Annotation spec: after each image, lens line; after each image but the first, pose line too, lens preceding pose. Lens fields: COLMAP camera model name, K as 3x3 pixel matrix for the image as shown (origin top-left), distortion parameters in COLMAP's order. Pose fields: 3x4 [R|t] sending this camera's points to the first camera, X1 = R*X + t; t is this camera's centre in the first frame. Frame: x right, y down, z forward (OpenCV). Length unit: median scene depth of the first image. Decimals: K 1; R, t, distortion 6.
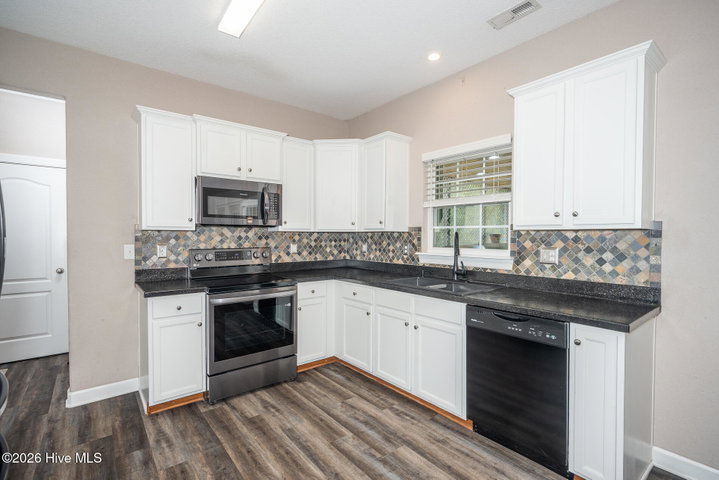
lens RADIAL K [[335.9, 0, 359.5], [0, 335.9, 240.0], [0, 0, 1]] dist [0.000418, -0.000136]
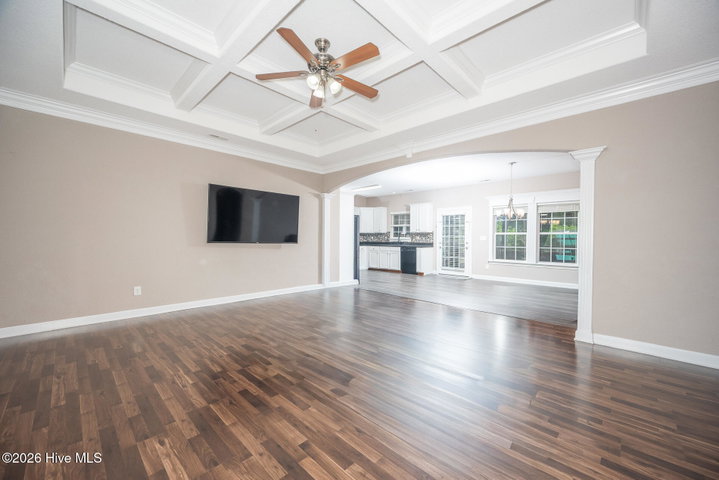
lens RADIAL K [[283.6, 0, 360.9], [0, 283.6, 242.1], [0, 0, 1]] dist [0.000254, 0.000007]
pose [[0.990536, 0.001860, 0.137243, -0.671453], [-0.001924, 0.999998, 0.000333, 0.091367], [-0.137242, -0.000594, 0.990537, -2.458336]]
